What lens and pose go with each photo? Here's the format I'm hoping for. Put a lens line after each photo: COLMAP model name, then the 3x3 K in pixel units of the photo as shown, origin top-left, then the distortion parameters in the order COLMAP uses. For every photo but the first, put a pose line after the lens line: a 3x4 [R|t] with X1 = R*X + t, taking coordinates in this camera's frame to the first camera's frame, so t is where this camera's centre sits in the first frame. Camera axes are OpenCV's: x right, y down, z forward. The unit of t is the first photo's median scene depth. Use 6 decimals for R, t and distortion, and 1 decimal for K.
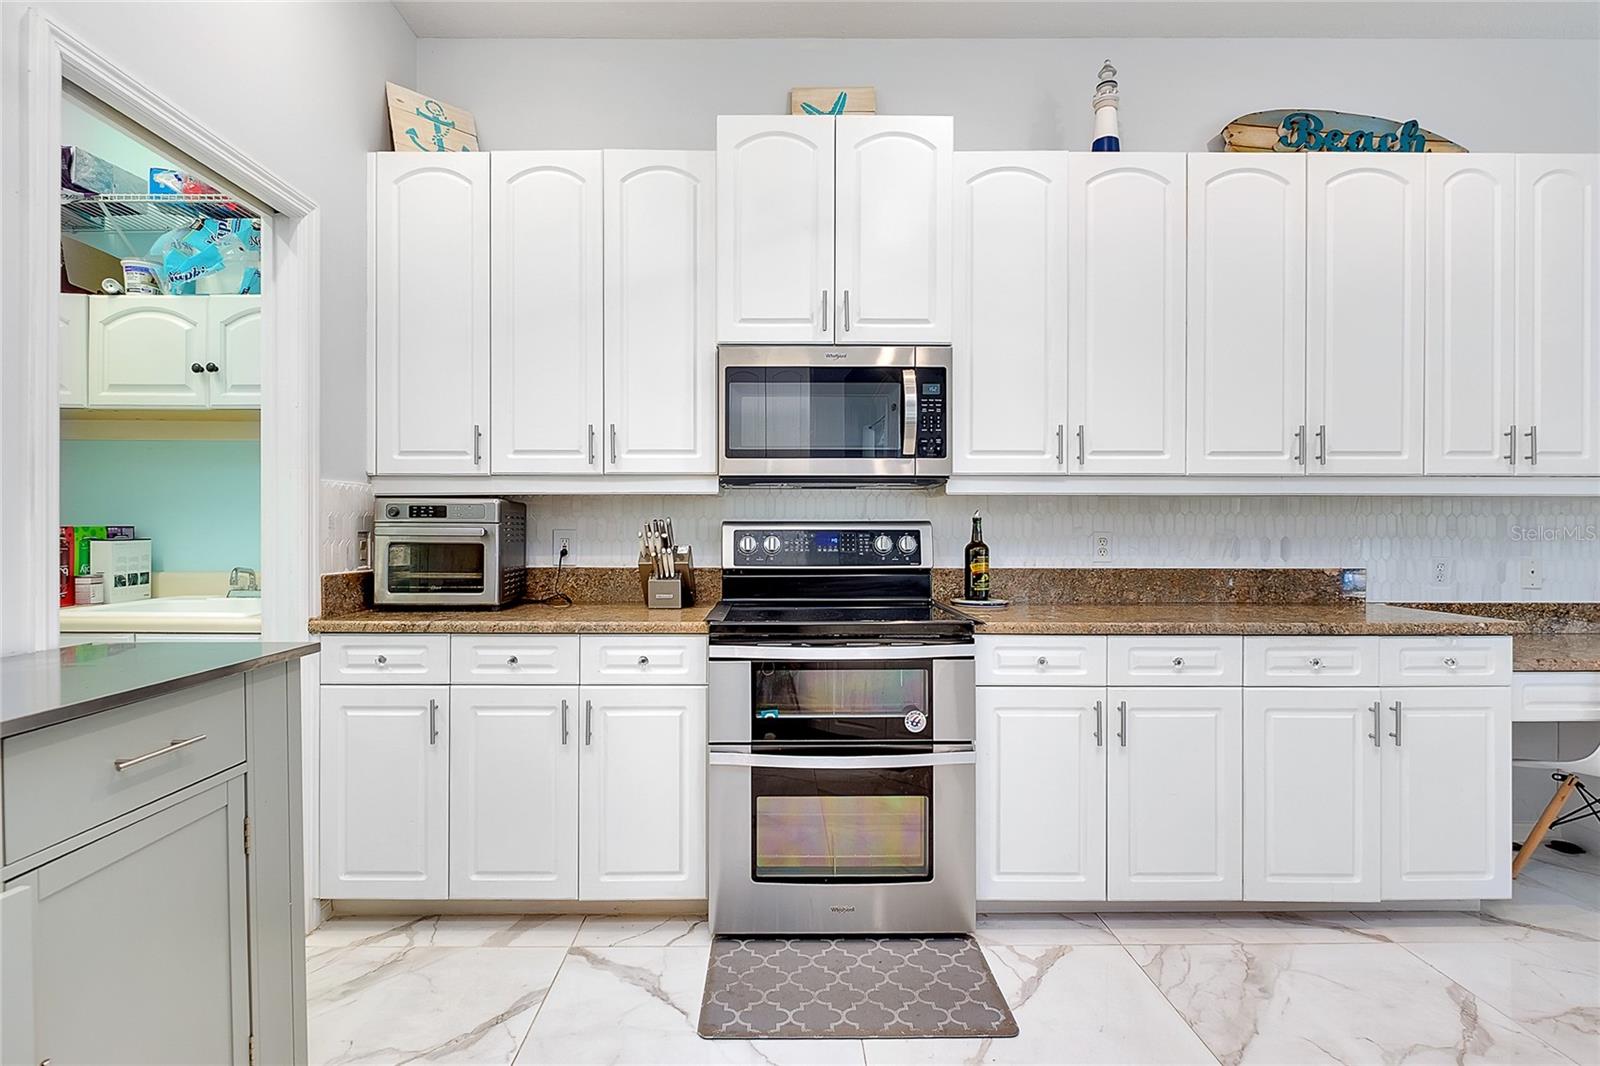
lens RADIAL K [[740.4, 0, 786.3], [0, 740.4, 531.2], [0, 0, 1]] dist [0.004663, -0.004292]
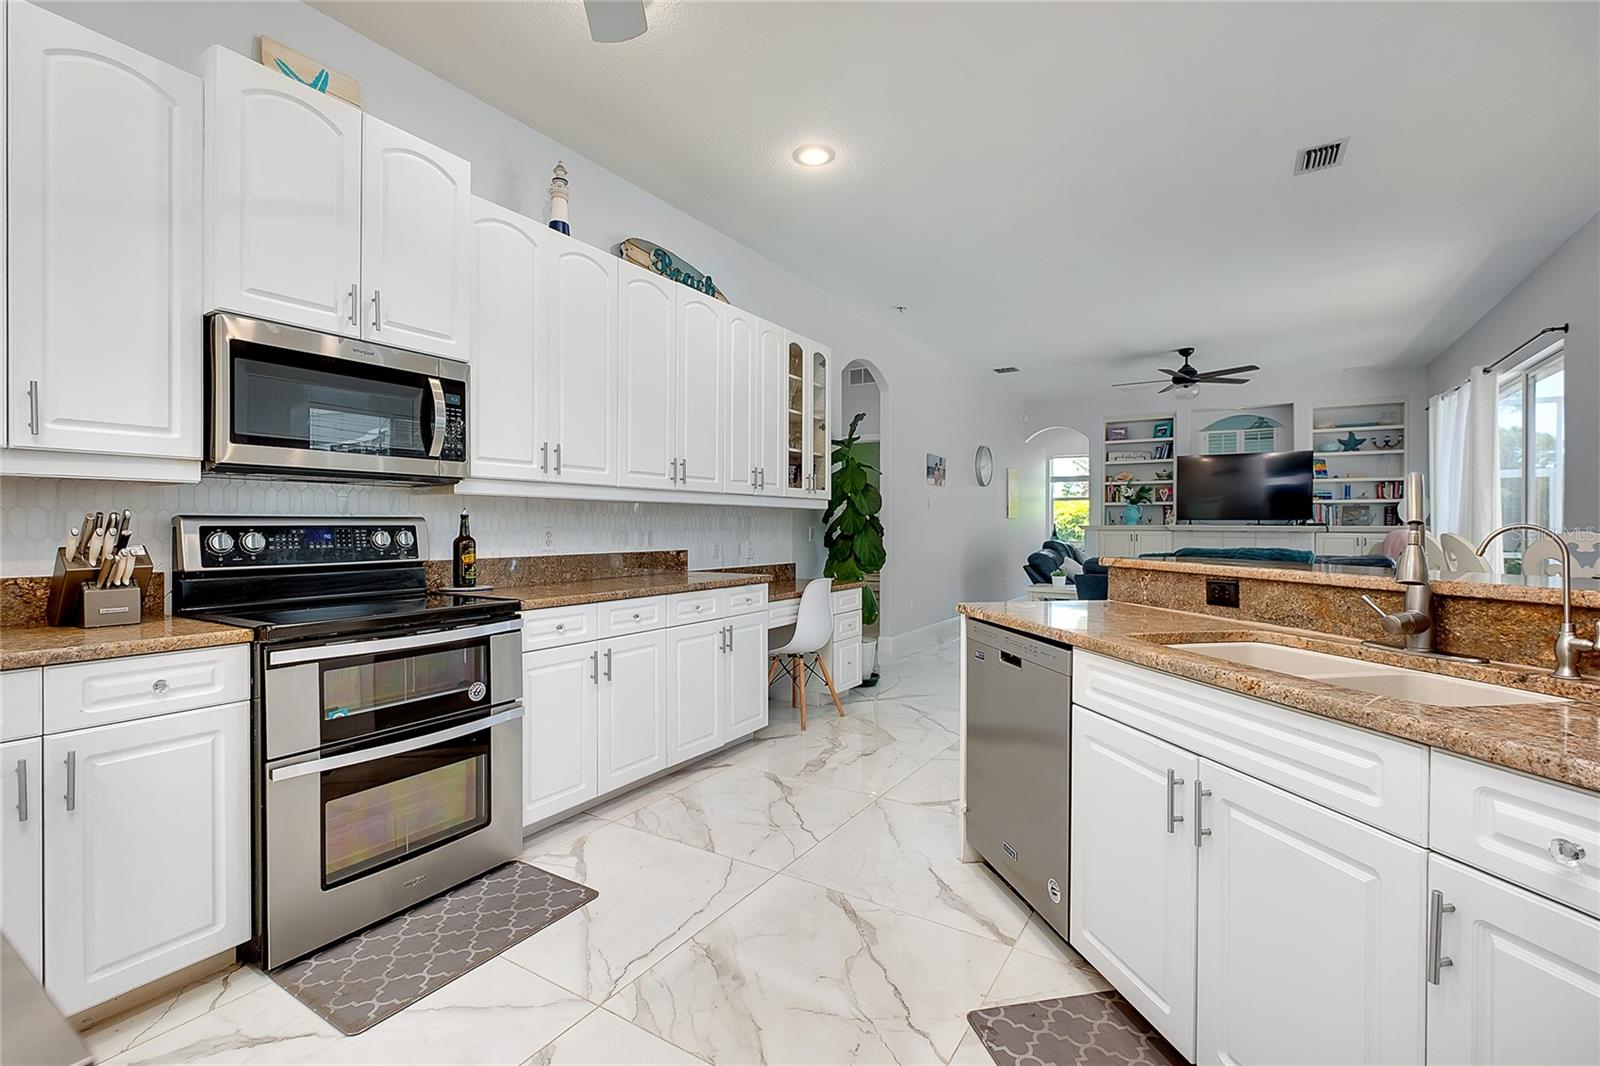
lens RADIAL K [[703.9, 0, 790.3], [0, 703.9, 528.9], [0, 0, 1]] dist [-0.004825, 0.000064]
pose [[0.544614, -0.004328, 0.838676, -0.395225], [0.001079, 0.999989, 0.004459, -0.000720], [-0.838686, -0.001523, 0.544612, -0.002465]]
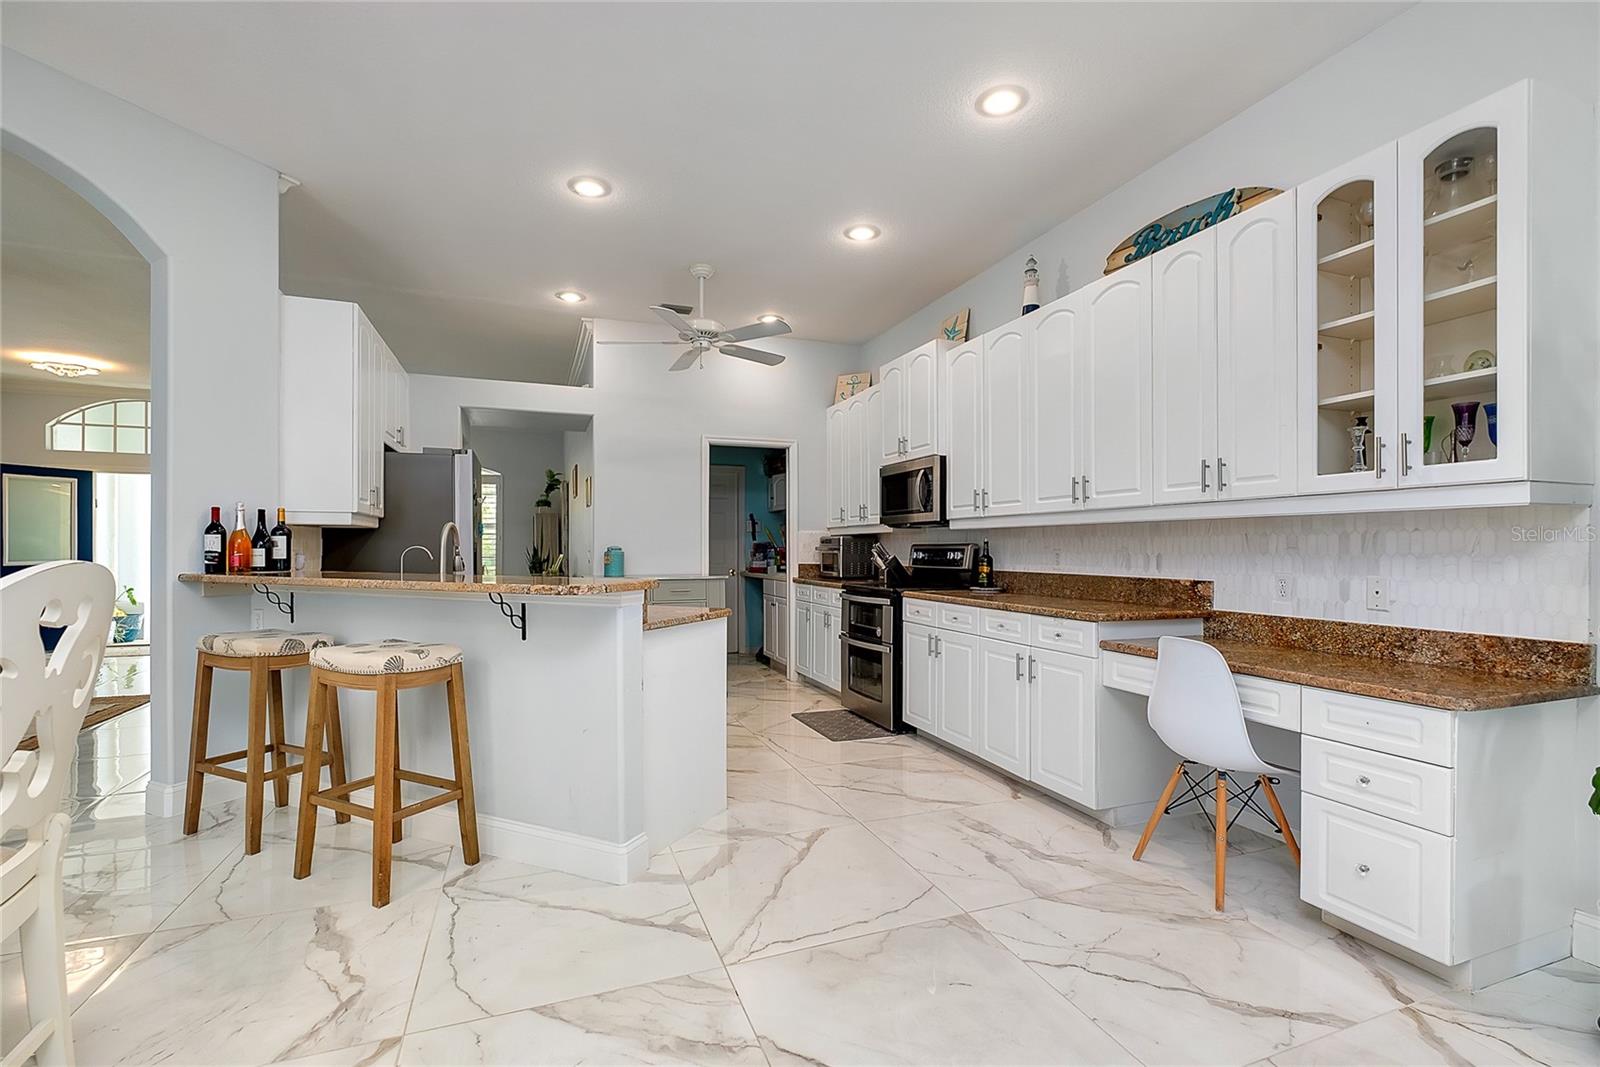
lens RADIAL K [[703.9, 0, 805.9], [0, 703.9, 536.6], [0, 0, 1]] dist [-0.004825, 0.000064]
pose [[0.362061, -0.015584, -0.932024, 1.757193], [-0.001982, 0.999845, -0.017488, 0.001516], [0.932152, 0.008179, 0.361974, 0.000488]]
